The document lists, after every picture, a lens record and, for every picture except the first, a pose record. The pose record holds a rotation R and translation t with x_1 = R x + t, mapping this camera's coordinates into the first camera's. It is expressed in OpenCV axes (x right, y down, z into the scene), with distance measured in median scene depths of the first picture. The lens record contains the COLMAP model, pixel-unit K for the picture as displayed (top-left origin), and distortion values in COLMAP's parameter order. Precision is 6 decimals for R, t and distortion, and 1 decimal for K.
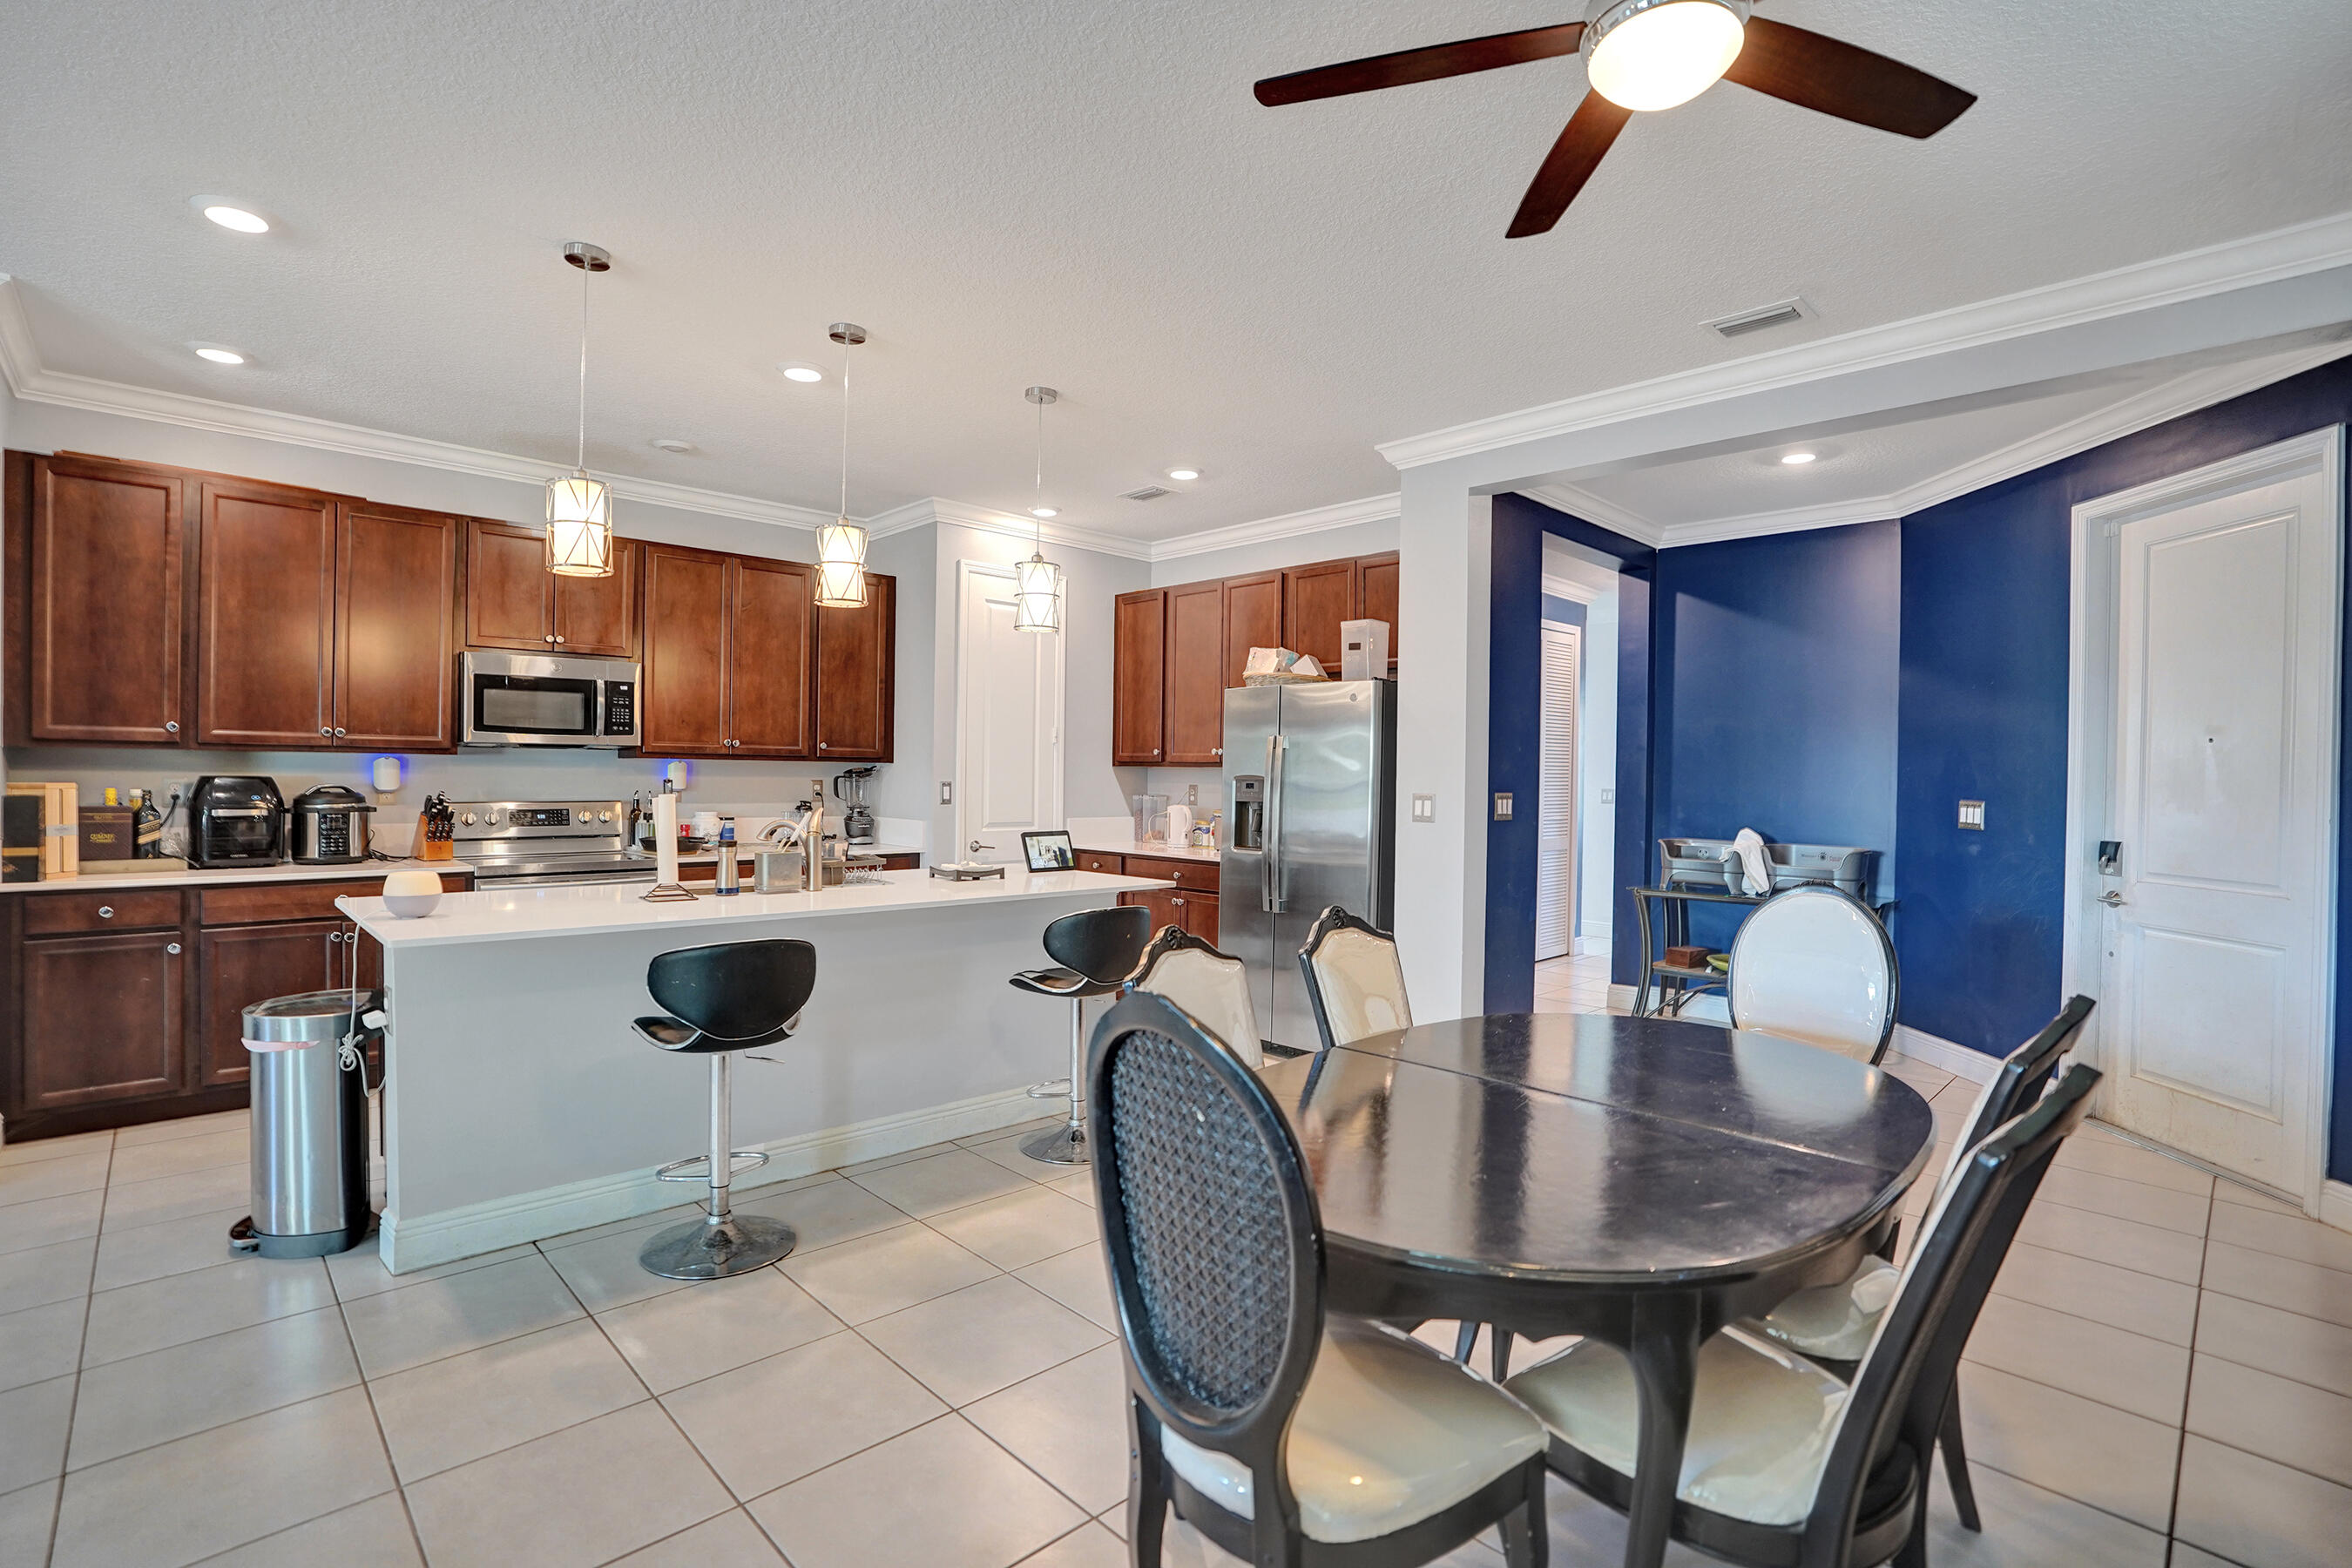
lens RADIAL K [[1092.2, 0, 1179.0], [0, 1092.2, 780.9], [0, 0, 1]] dist [-0.067442, 0.025909]
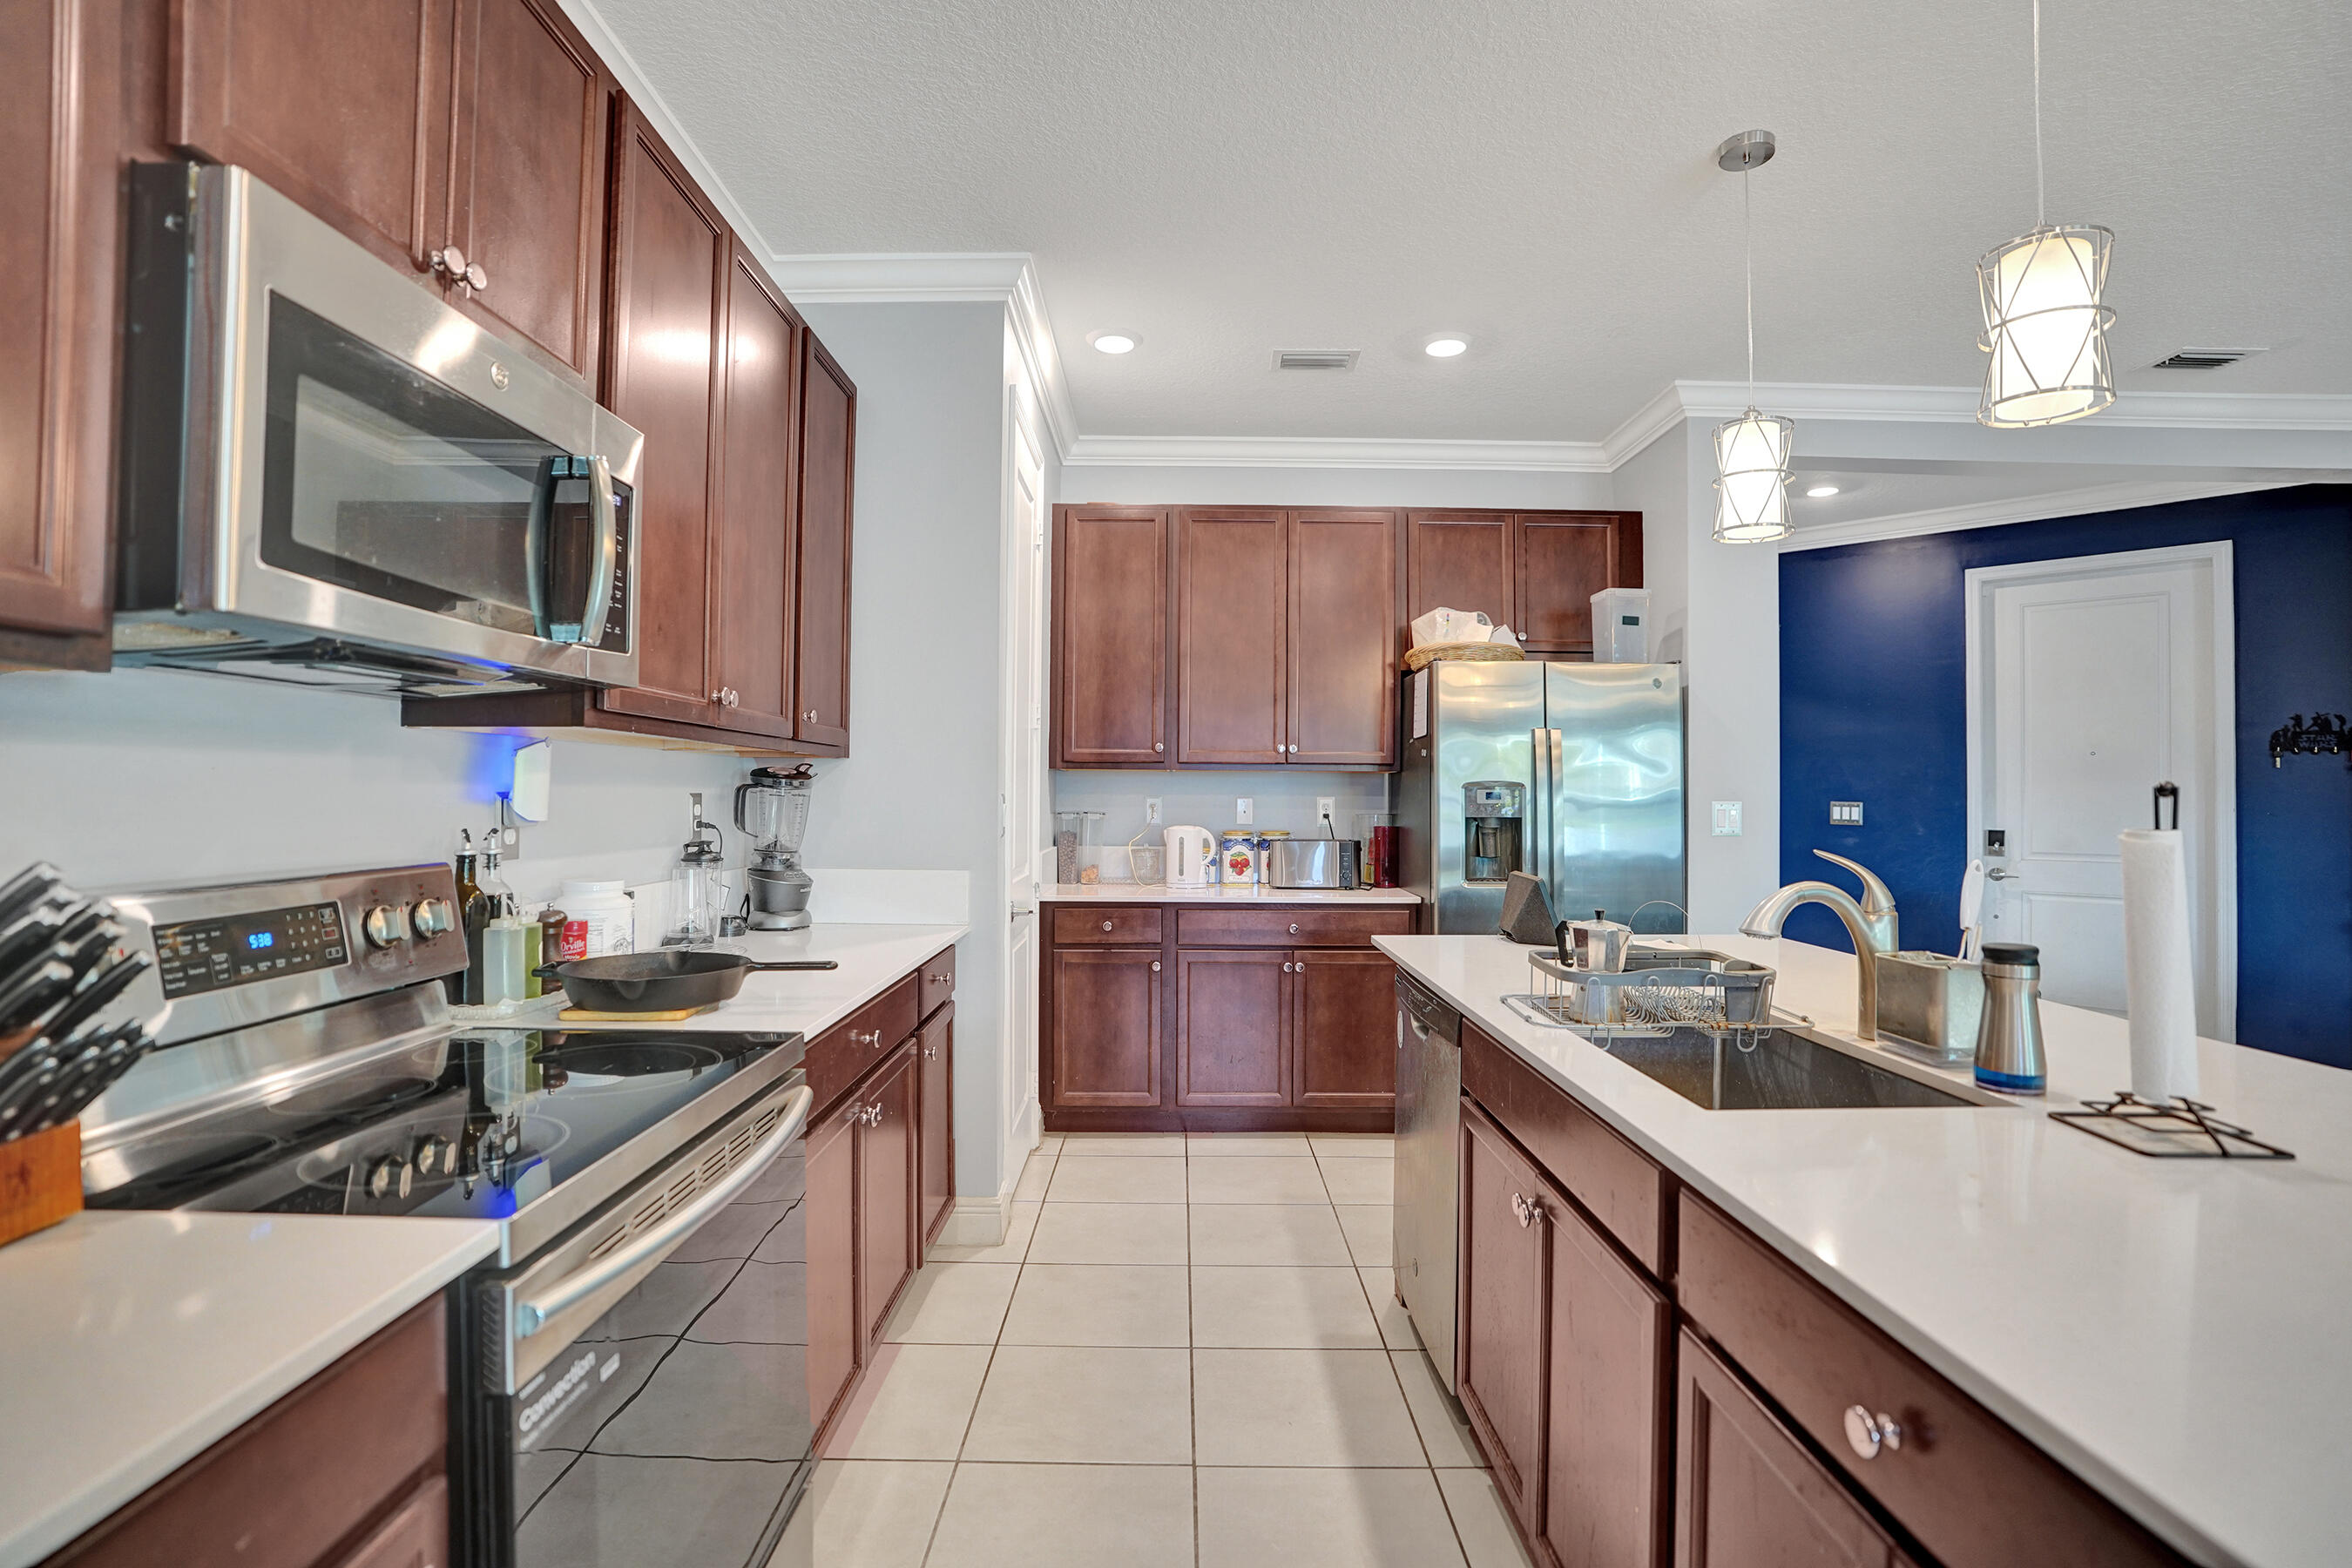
lens RADIAL K [[1092.2, 0, 1179.0], [0, 1092.2, 780.9], [0, 0, 1]] dist [-0.067442, 0.025909]
pose [[0.697375, -0.000086, 0.716706, -0.684536], [0.007492, 0.999946, -0.007171, -0.001706], [-0.716667, 0.010370, 0.697339, 0.727865]]
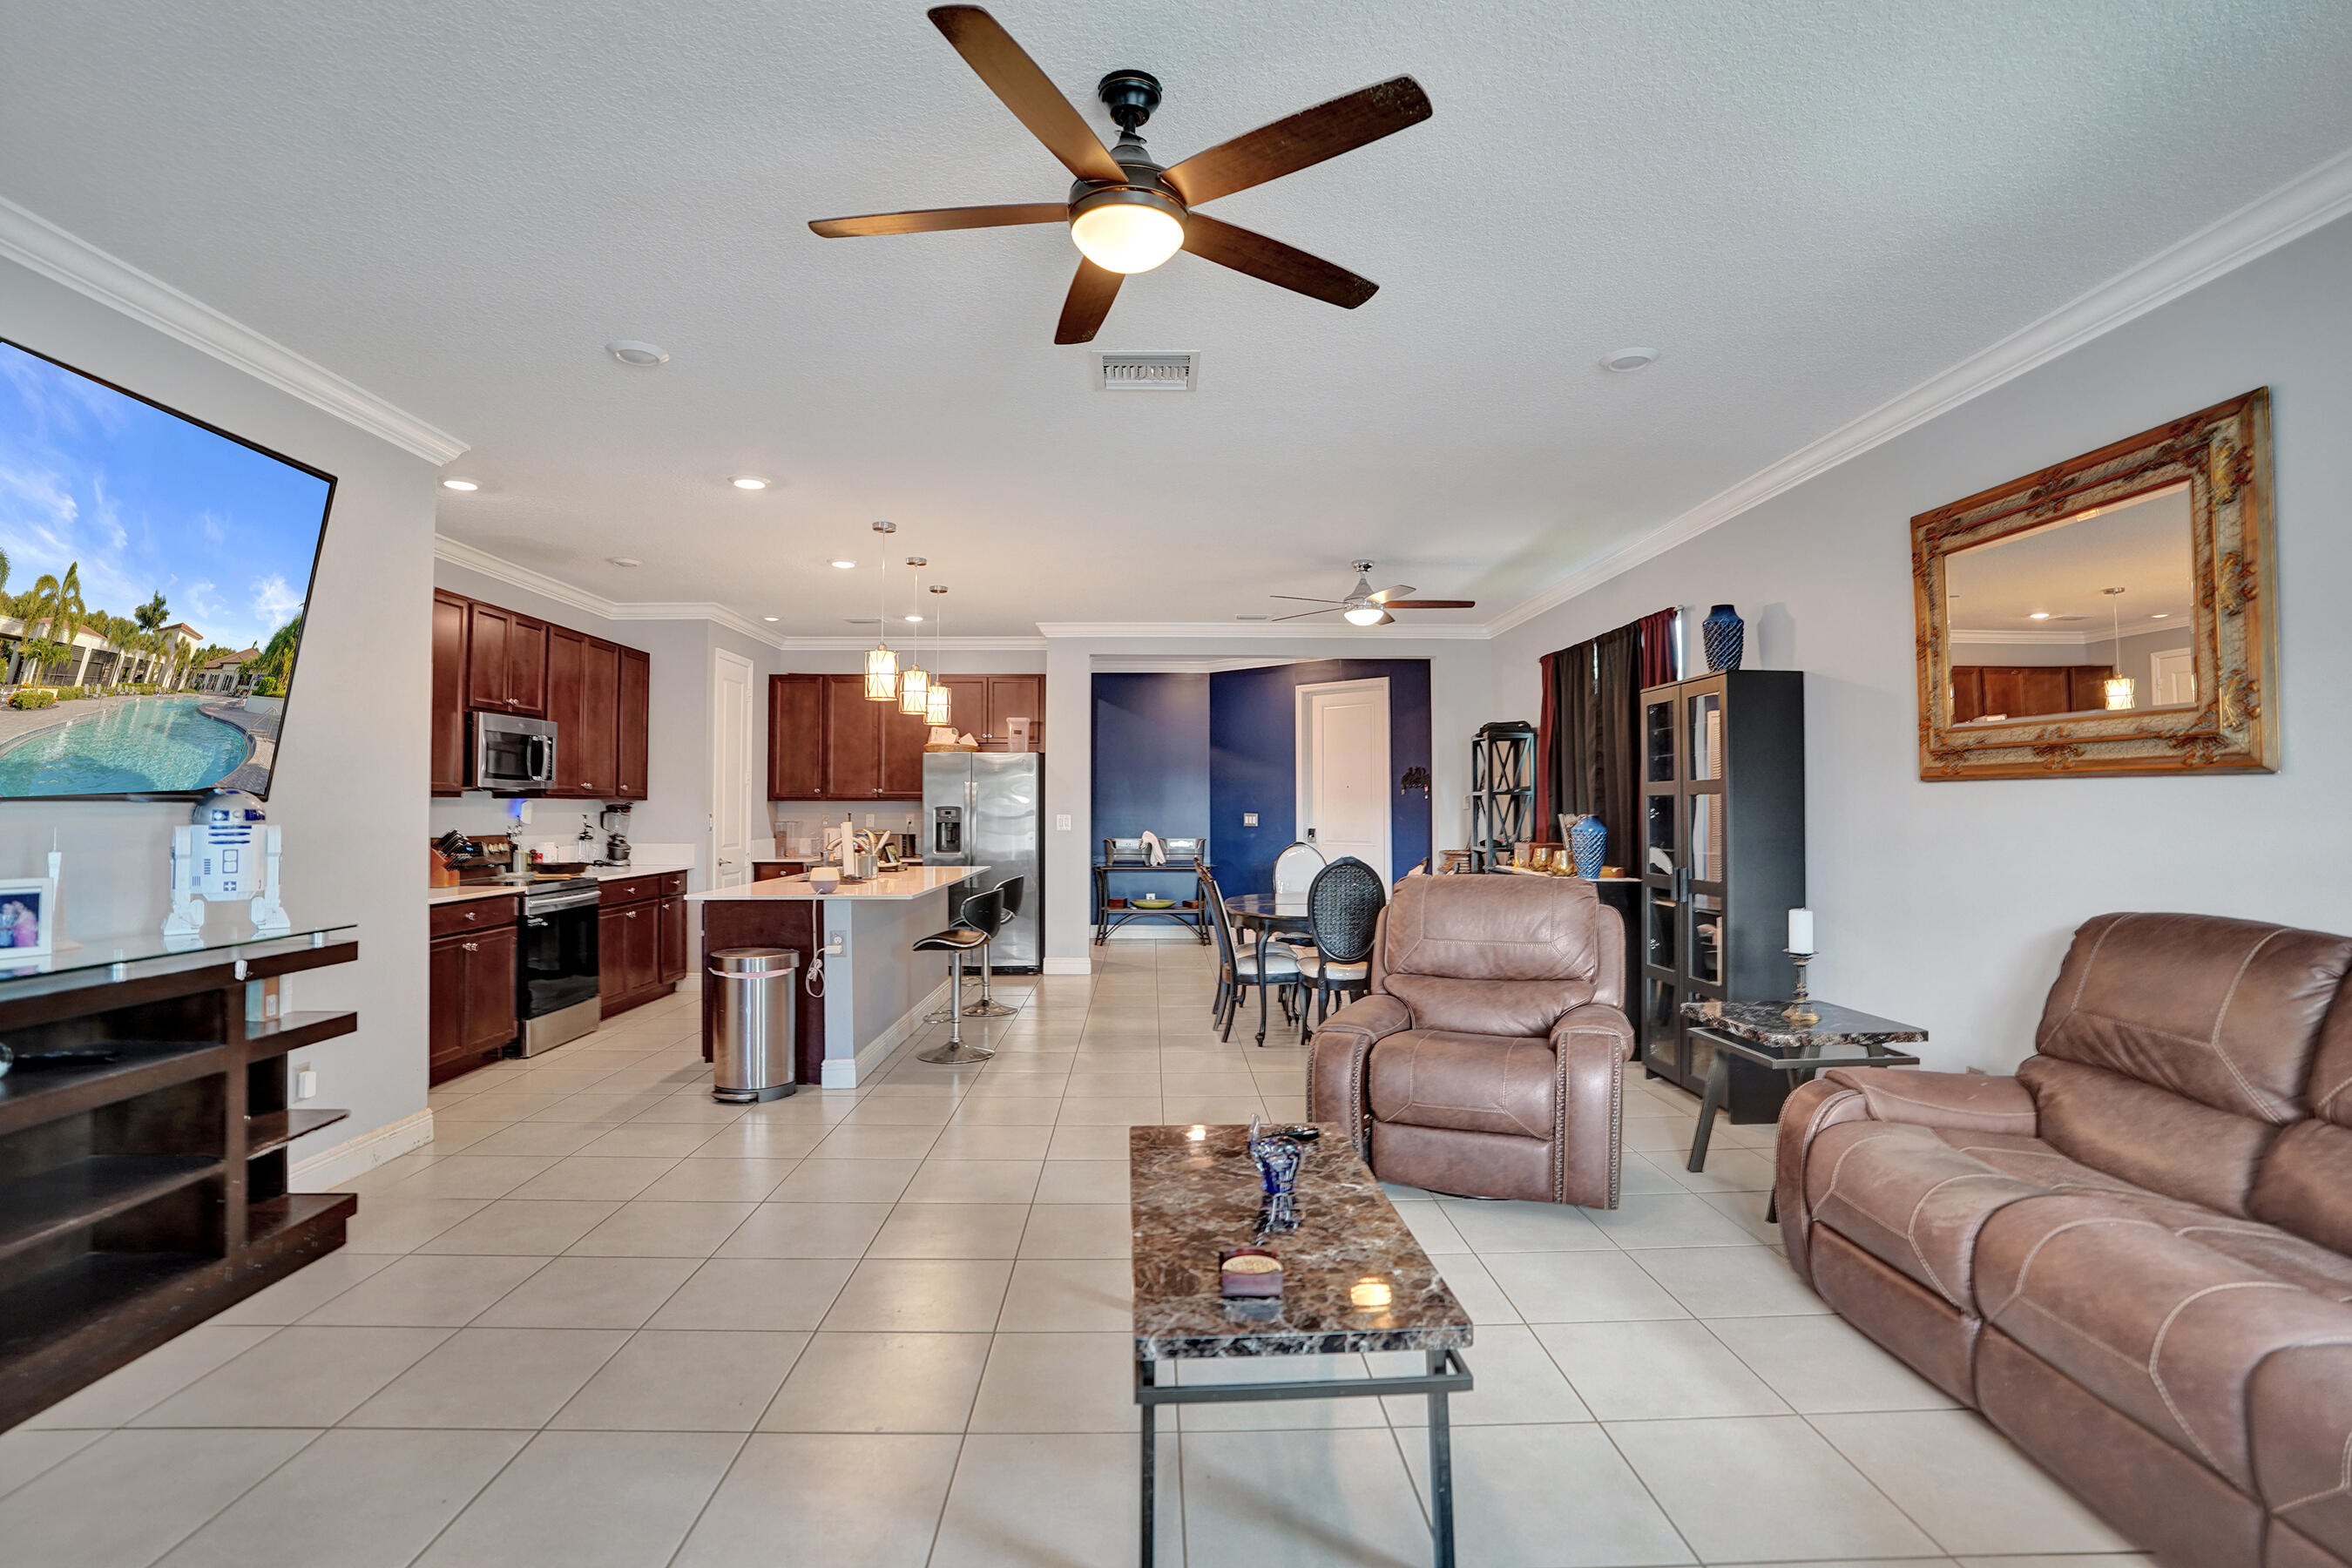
lens RADIAL K [[1092.2, 0, 1179.0], [0, 1092.2, 780.9], [0, 0, 1]] dist [-0.067442, 0.025909]
pose [[0.680456, 0.002601, 0.732785, -1.016335], [0.016031, 0.999702, -0.018434, -0.008063], [-0.732614, 0.024291, 0.680211, -0.416533]]
